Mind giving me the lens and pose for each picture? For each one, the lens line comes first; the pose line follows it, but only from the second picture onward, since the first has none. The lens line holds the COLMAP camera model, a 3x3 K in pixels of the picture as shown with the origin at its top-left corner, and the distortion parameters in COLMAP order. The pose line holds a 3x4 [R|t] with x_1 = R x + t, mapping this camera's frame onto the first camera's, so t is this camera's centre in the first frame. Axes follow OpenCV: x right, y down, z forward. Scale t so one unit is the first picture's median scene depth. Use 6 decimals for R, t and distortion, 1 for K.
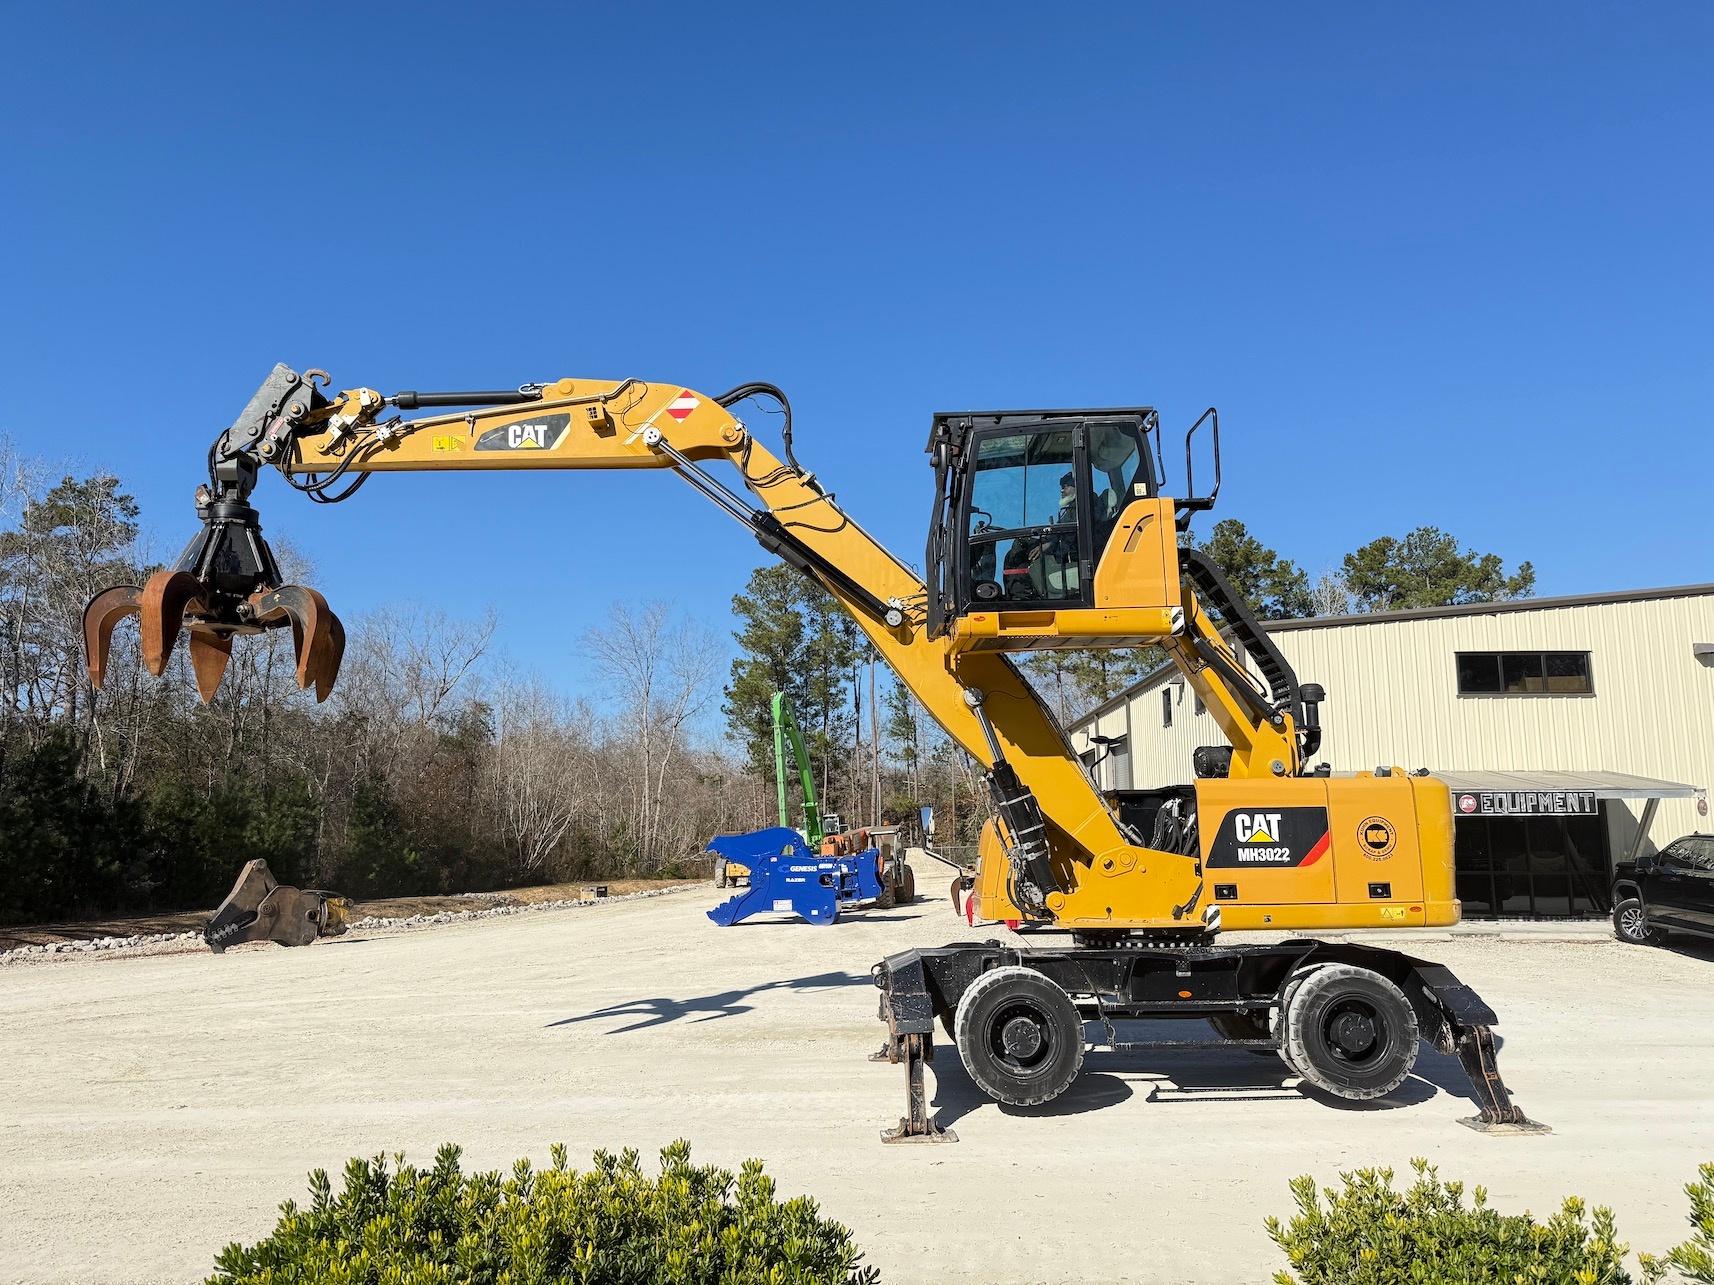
lens RADIAL K [[1188.5, 0, 862.7], [0, 1188.5, 650.1], [0, 0, 1]] dist [0.093745, -0.124216]
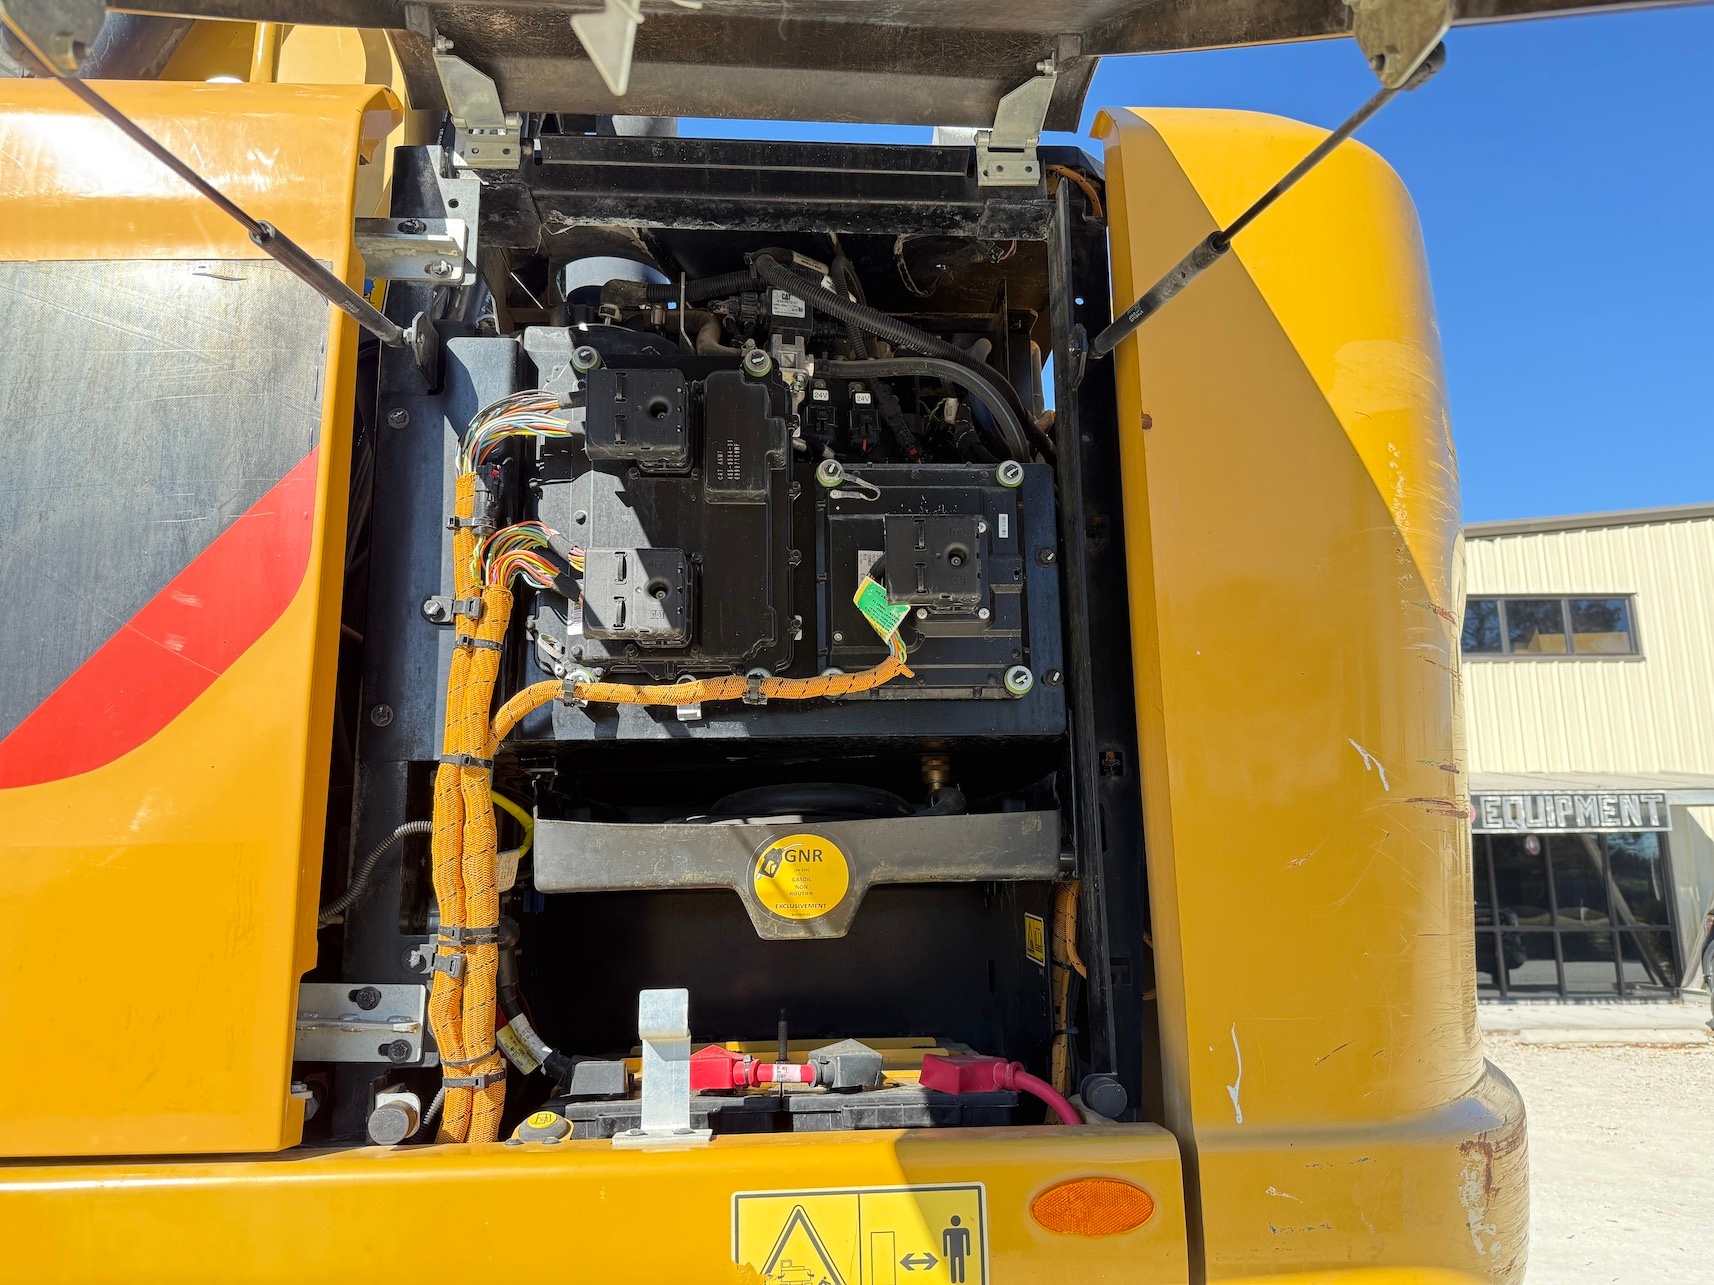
lens RADIAL K [[1188.5, 0, 862.7], [0, 1188.5, 650.1], [0, 0, 1]] dist [0.093745, -0.124216]
pose [[0.999849, 0.001842, 0.017255, 0.318996], [-0.000983, 0.998766, -0.049645, 0.127815], [-0.017325, 0.049620, 0.998618, 0.664093]]
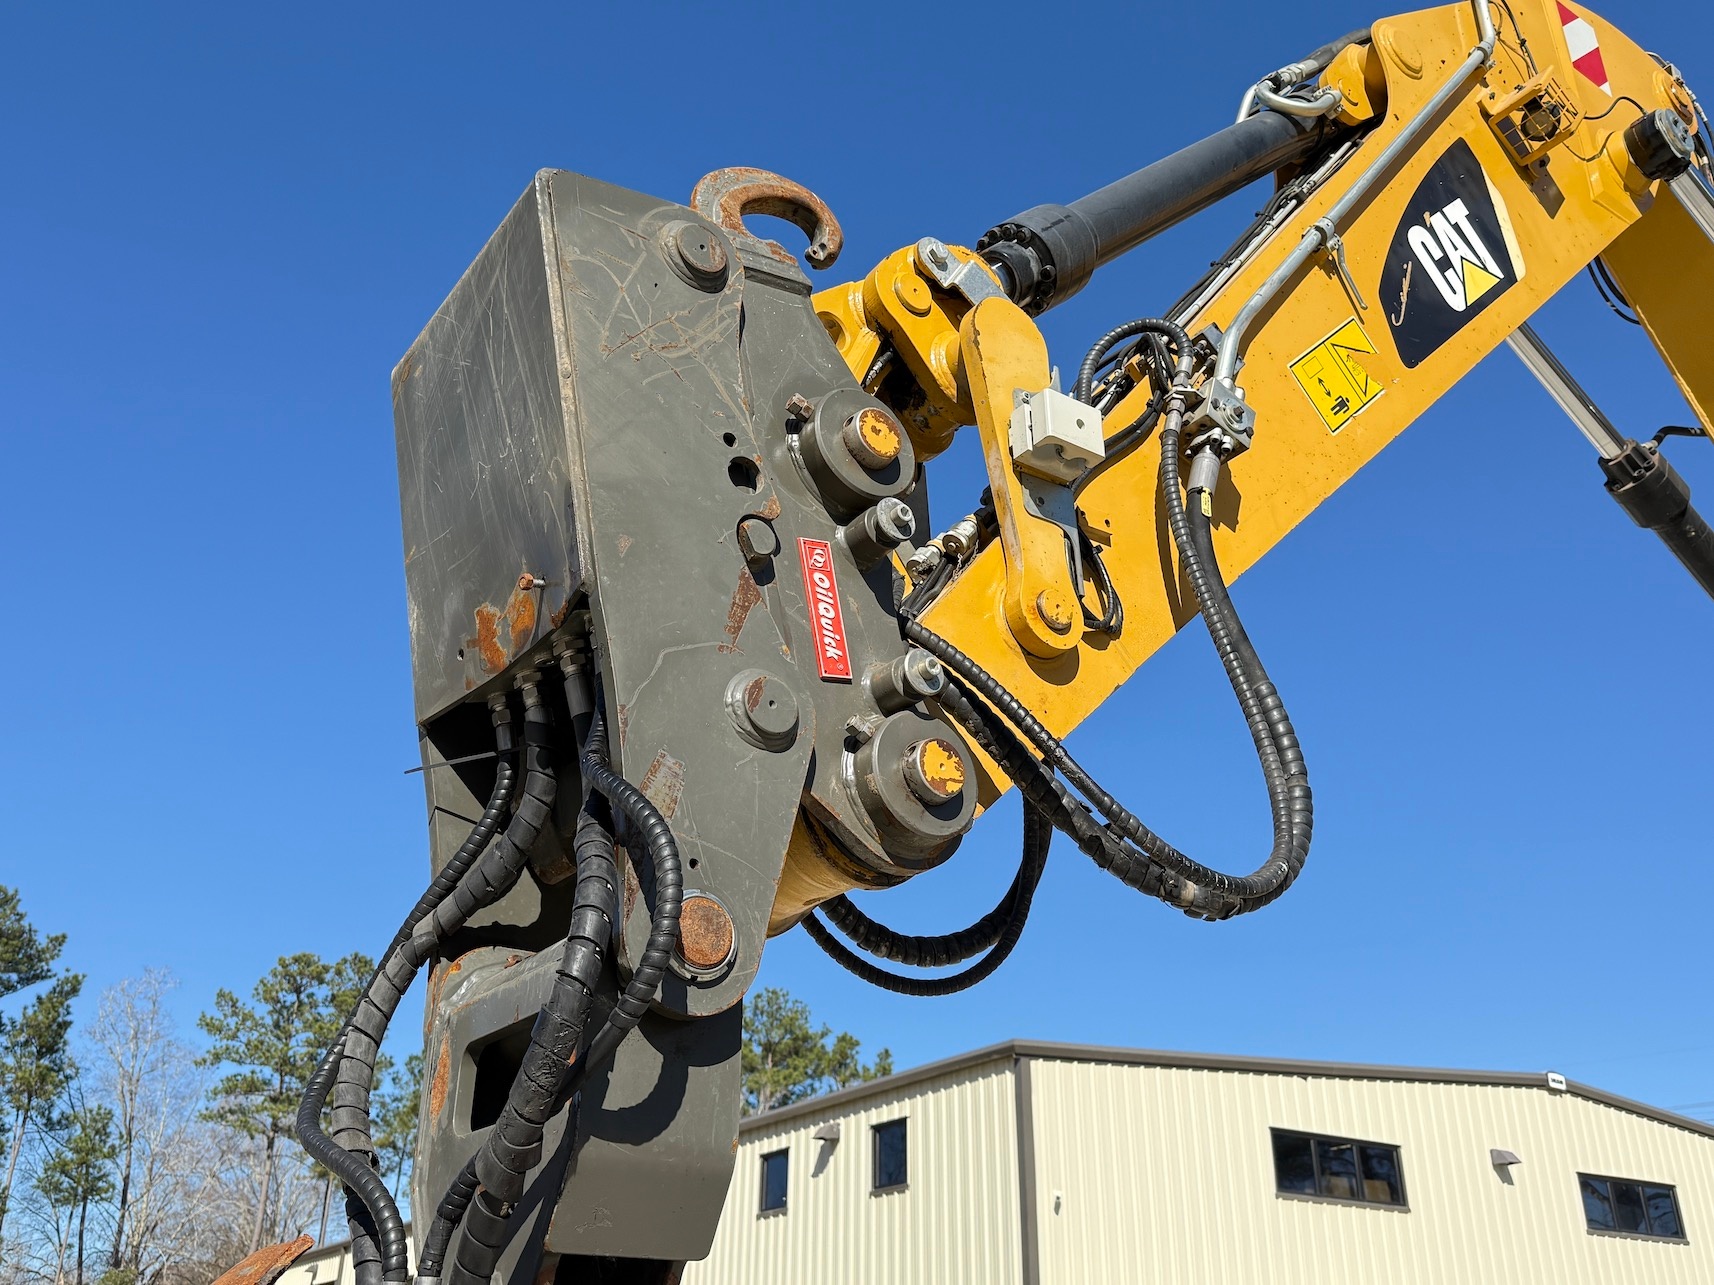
lens RADIAL K [[1526.1, 0, 857.0], [0, 1526.1, 642.5], [0, 0, 1]] dist [0.125070, -0.236745]
pose [[0.829735, 0.261580, 0.493068, -0.405849], [-0.099273, 0.938461, -0.330810, 0.112139], [-0.549259, 0.225536, 0.804642, 0.700375]]
